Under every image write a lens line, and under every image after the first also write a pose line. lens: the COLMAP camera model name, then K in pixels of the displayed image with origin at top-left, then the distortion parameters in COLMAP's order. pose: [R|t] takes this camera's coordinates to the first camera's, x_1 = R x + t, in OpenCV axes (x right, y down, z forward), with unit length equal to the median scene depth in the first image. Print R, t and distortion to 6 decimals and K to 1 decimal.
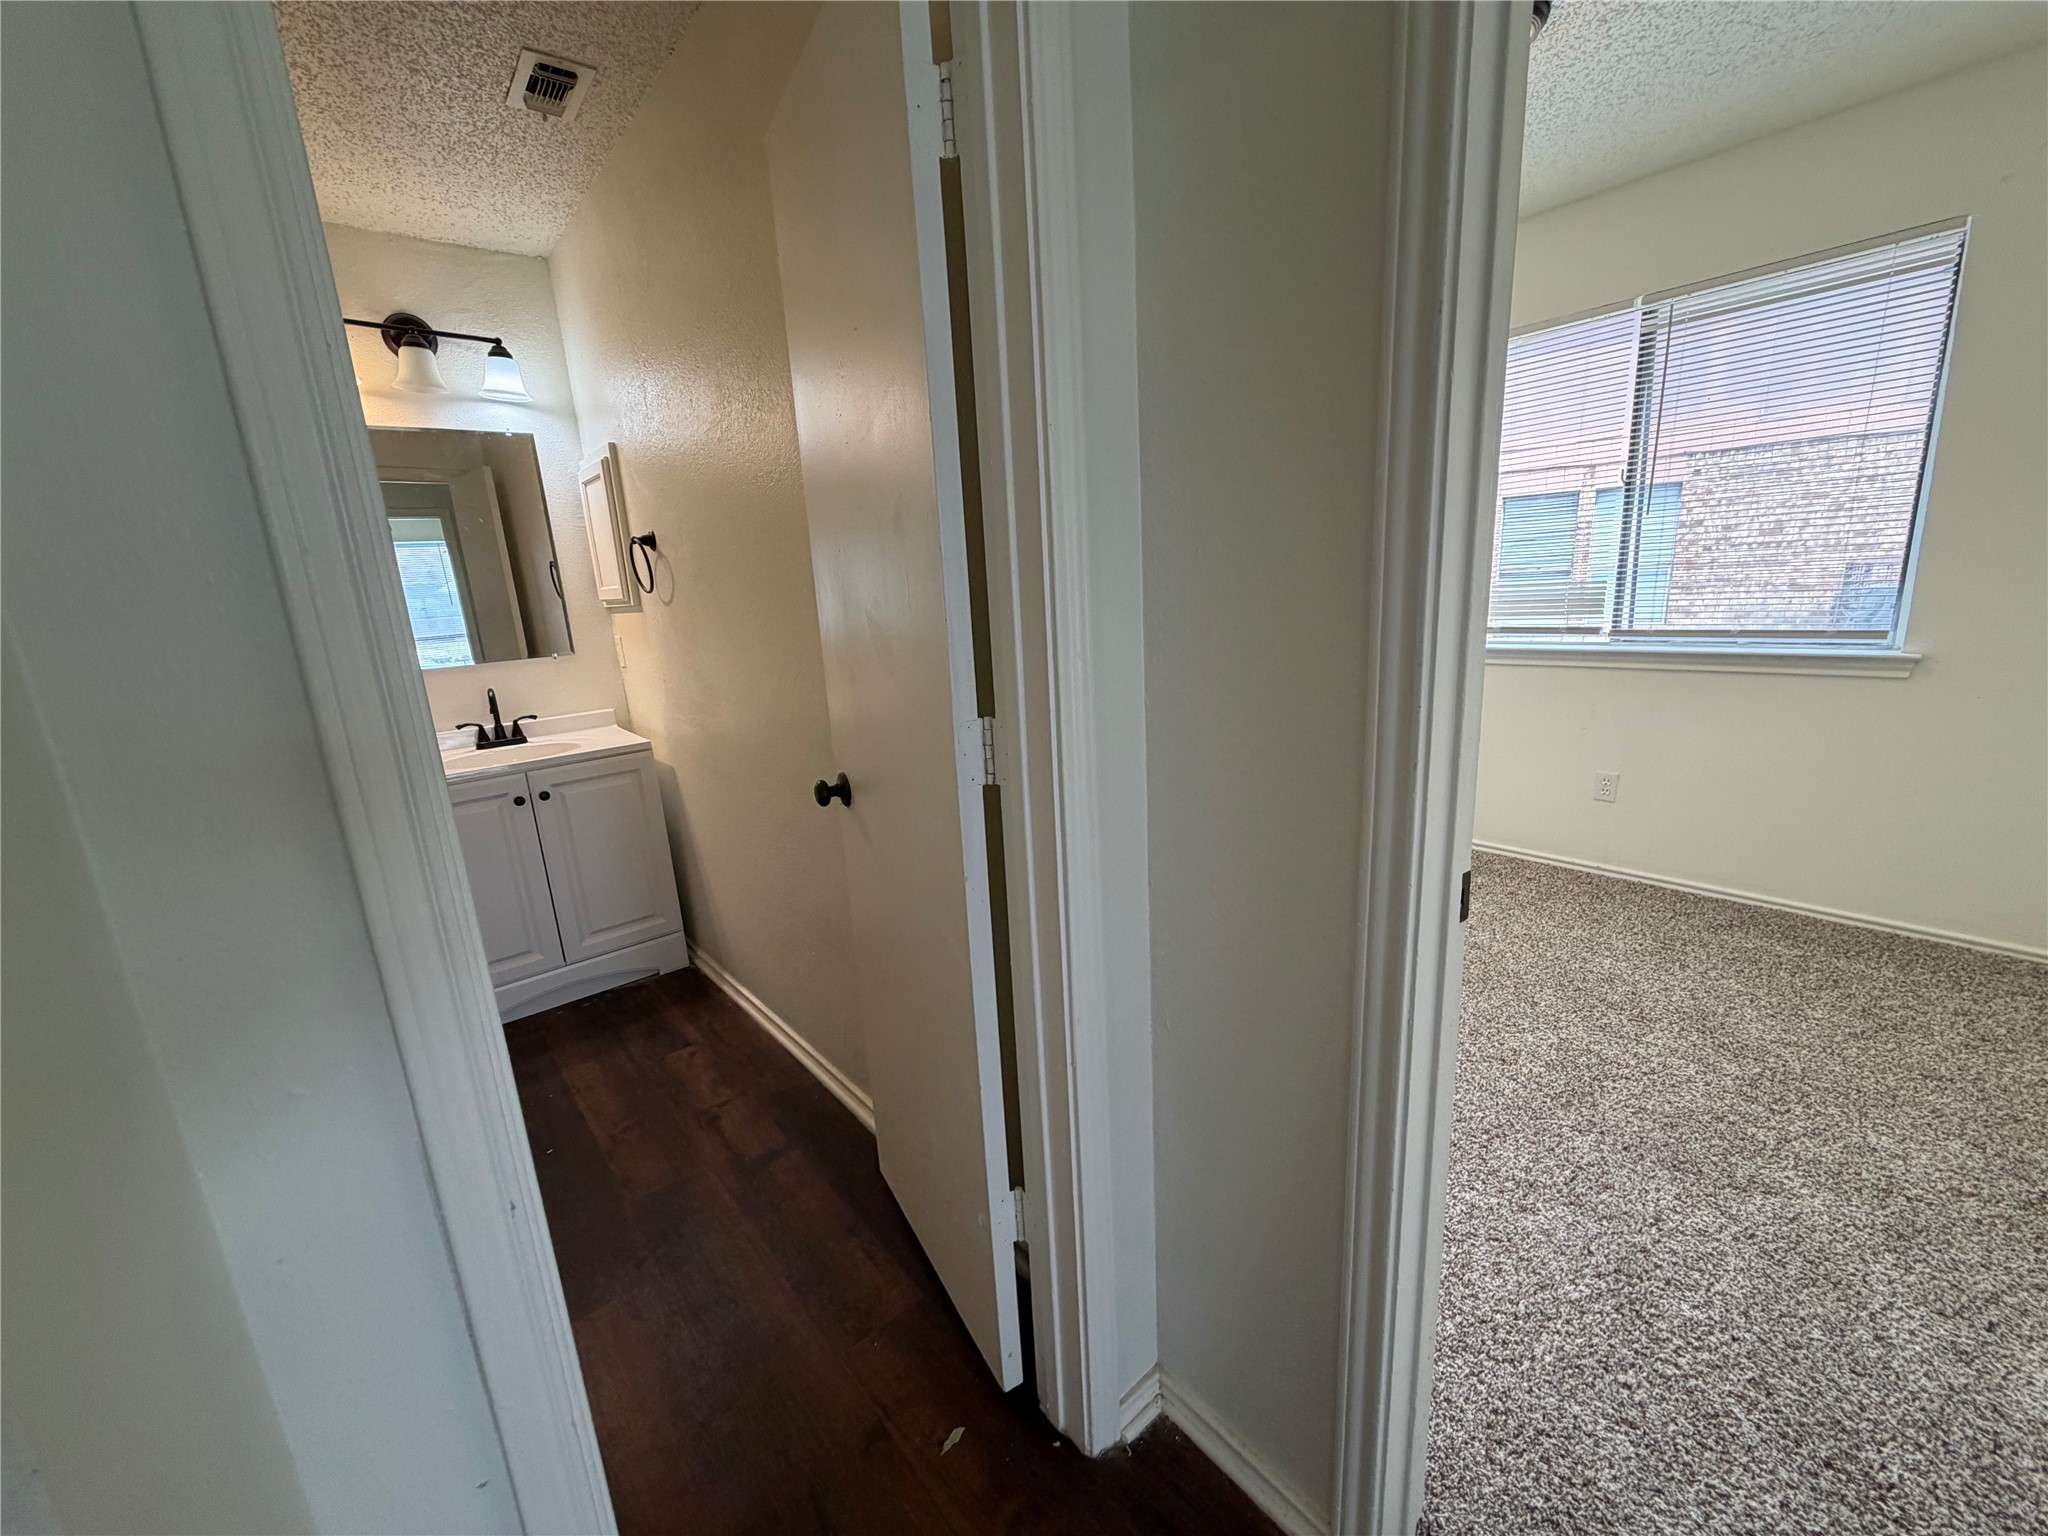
lens RADIAL K [[814.9, 0, 1014.8], [0, 814.9, 766.3], [0, 0, 1]] dist [-0.001700, 0.000640]
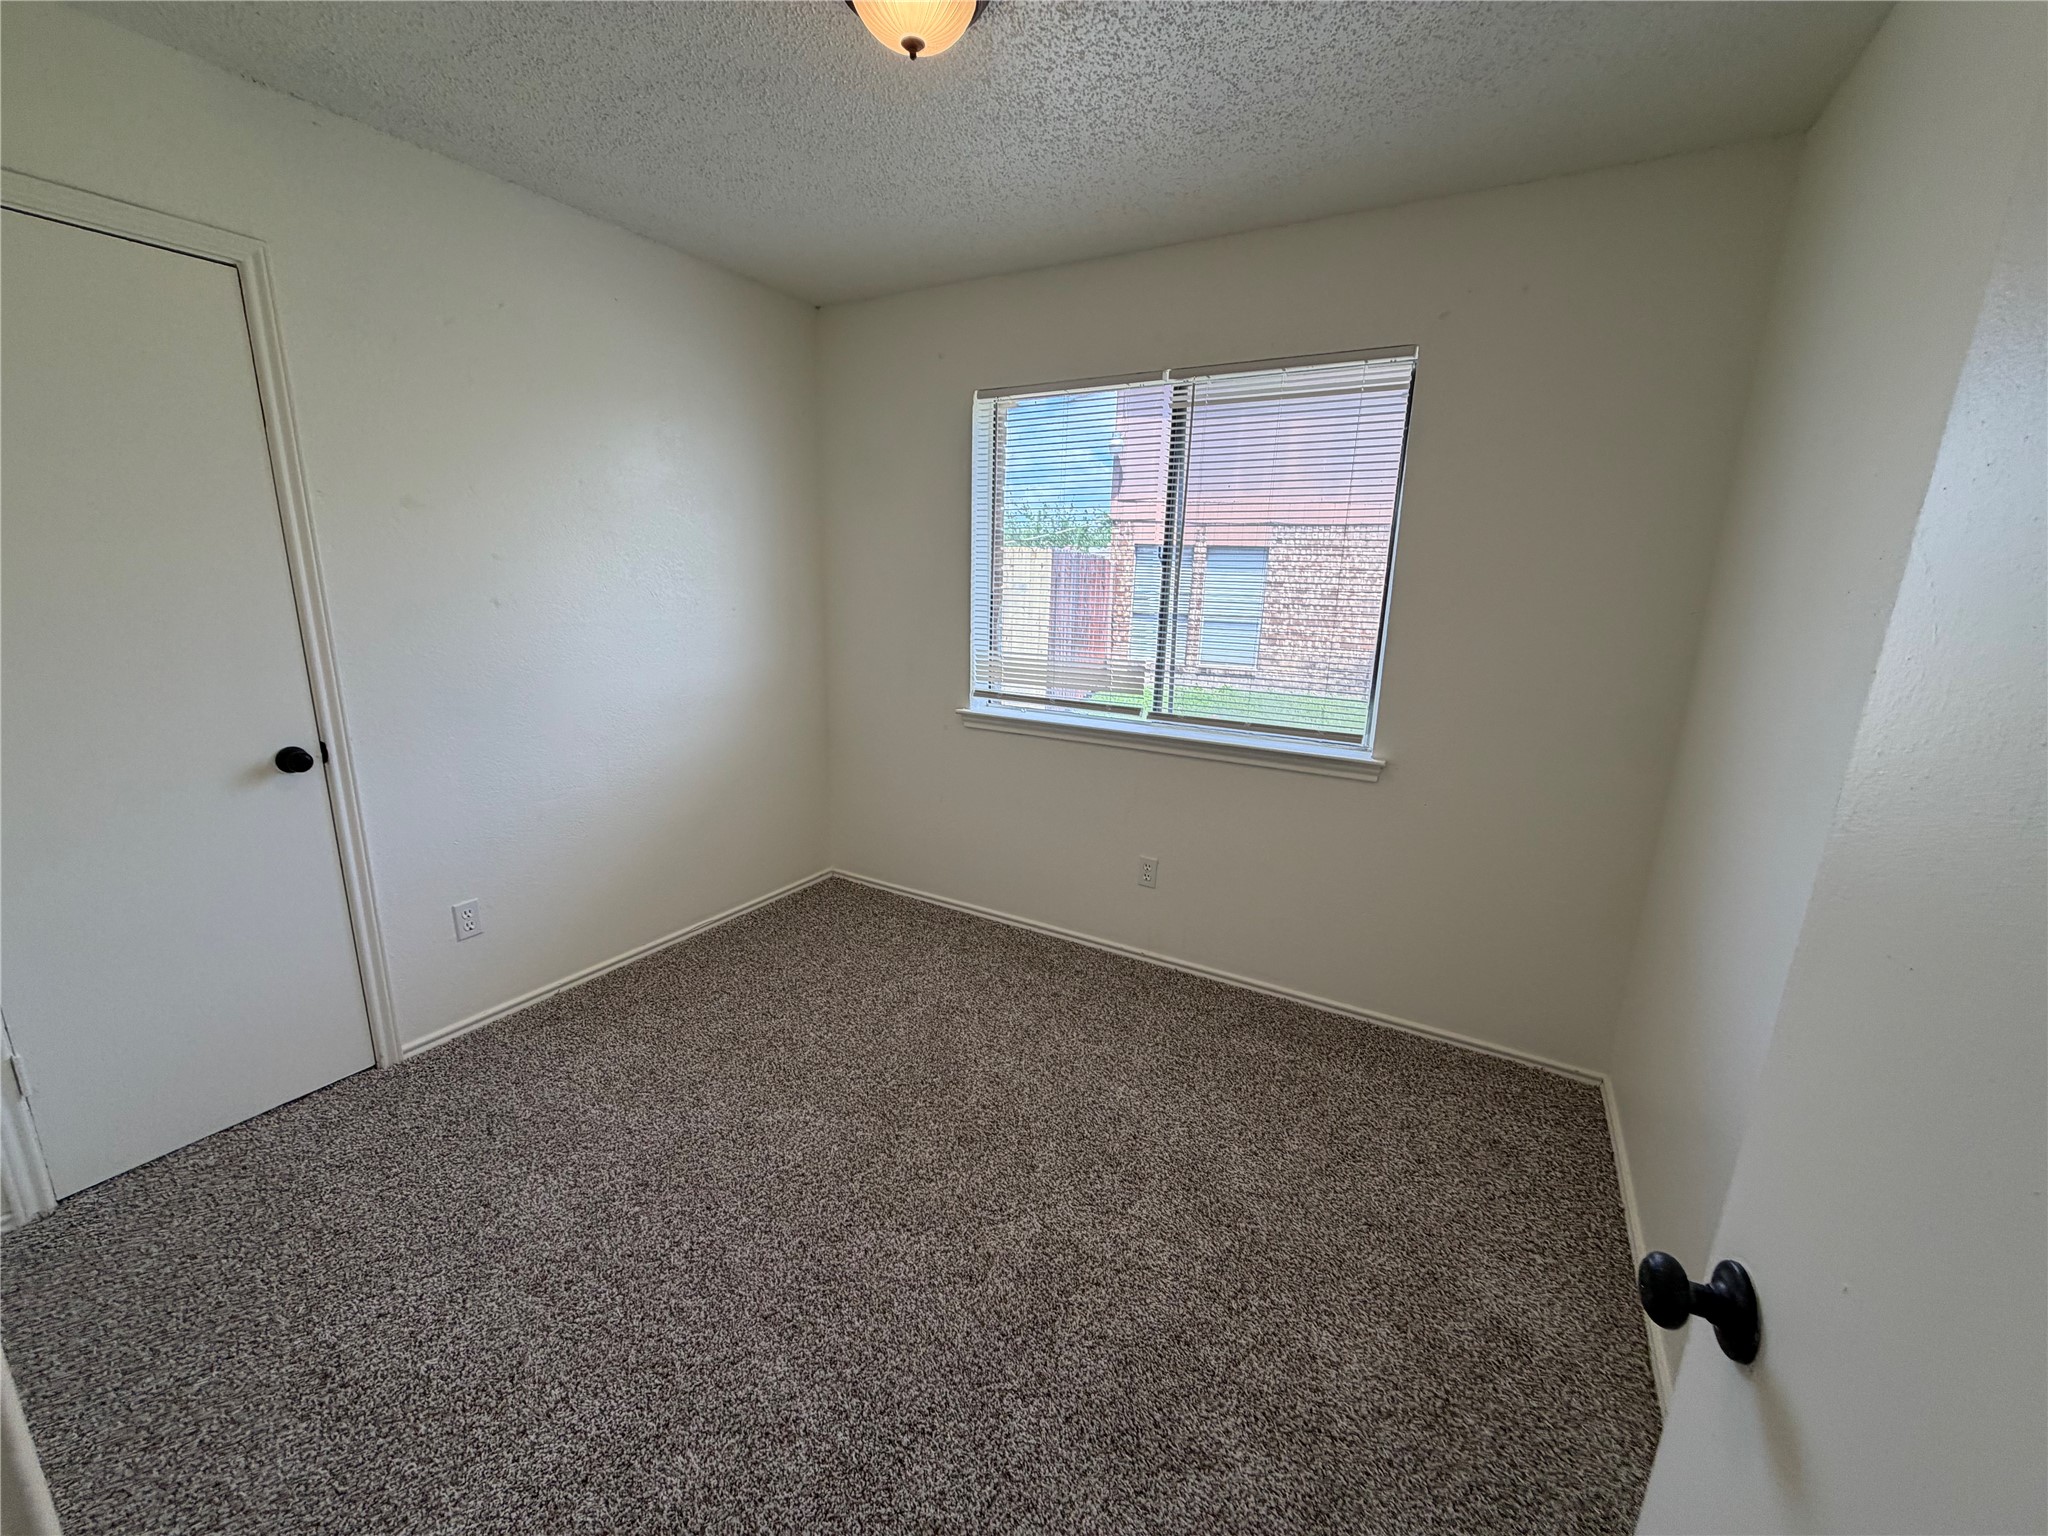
lens RADIAL K [[814.9, 0, 1019.8], [0, 814.9, 765.0], [0, 0, 1]] dist [-0.001700, 0.000640]
pose [[0.932278, 0.008993, 0.361630, 0.261202], [-0.006868, 0.999951, -0.007159, -0.104160], [-0.361677, 0.004190, 0.932294, 0.172316]]
